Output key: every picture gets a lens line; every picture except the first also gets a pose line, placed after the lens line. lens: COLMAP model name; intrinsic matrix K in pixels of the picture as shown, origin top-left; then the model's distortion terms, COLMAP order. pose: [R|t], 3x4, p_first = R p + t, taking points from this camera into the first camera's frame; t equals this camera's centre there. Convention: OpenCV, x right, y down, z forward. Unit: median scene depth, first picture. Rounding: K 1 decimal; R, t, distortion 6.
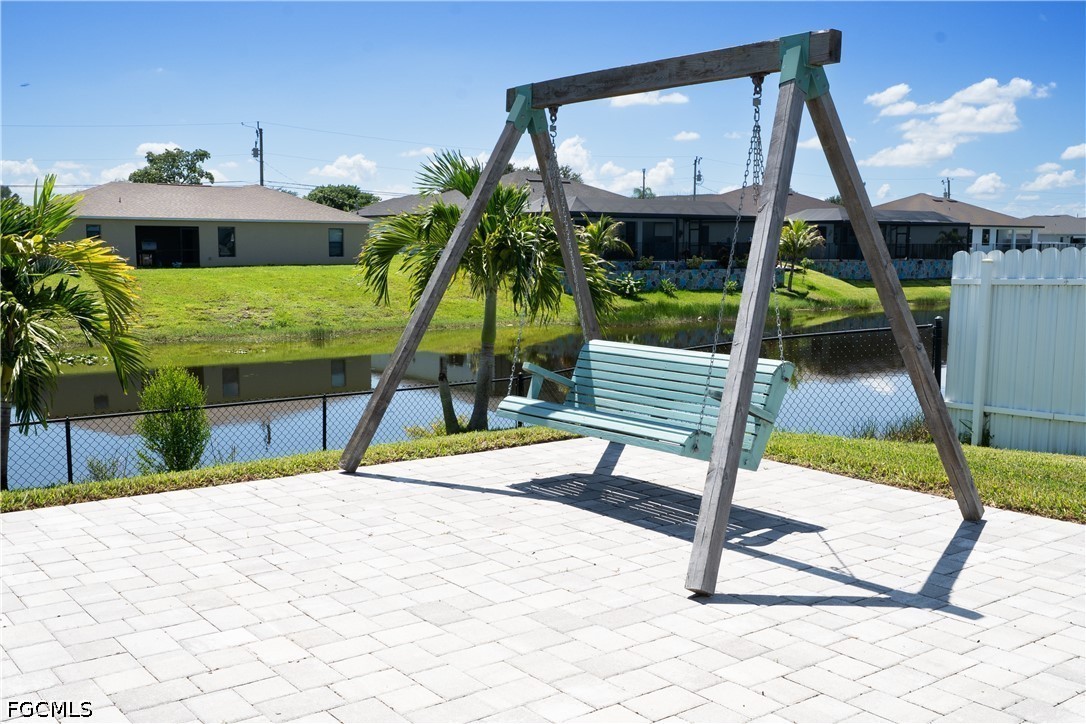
lens RADIAL K [[1077.7, 0, 550.2], [0, 1077.7, 367.0], [0, 0, 1]] dist [0.023256, 0.000000]
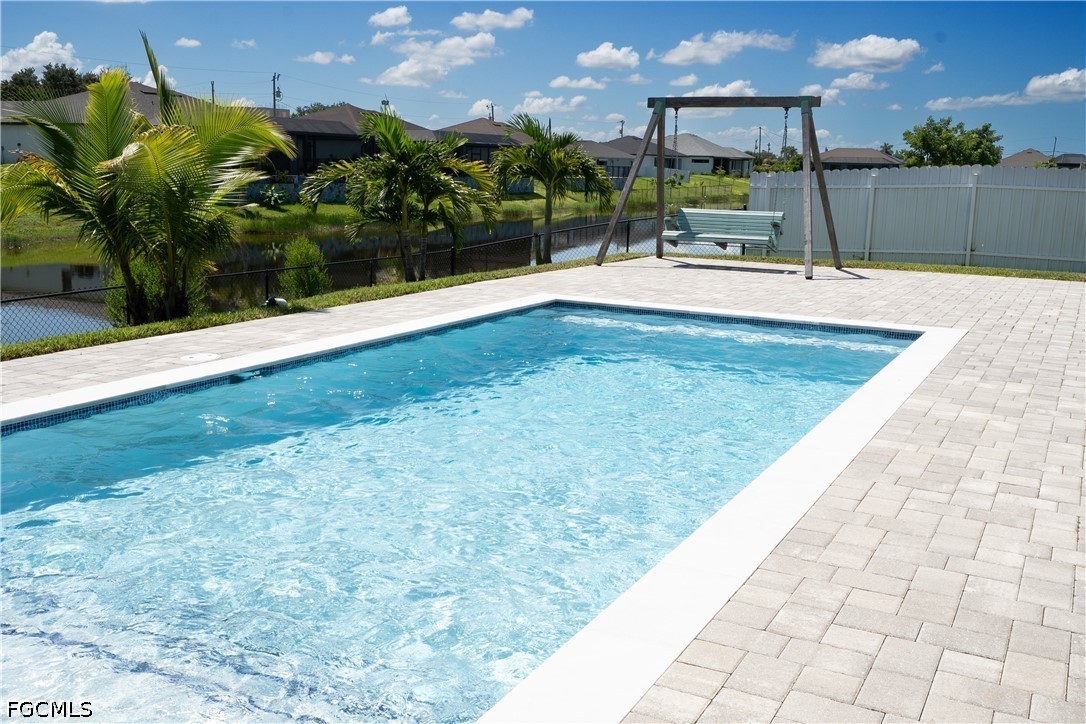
lens RADIAL K [[1077.7, 0, 550.8], [0, 1077.7, 367.8], [0, 0, 1]] dist [0.023256, 0.000000]
pose [[0.906669, -0.061828, 0.417288, -0.131331], [0.029475, 0.996068, 0.083542, 0.012178], [-0.420812, -0.063446, 0.904926, -0.108769]]
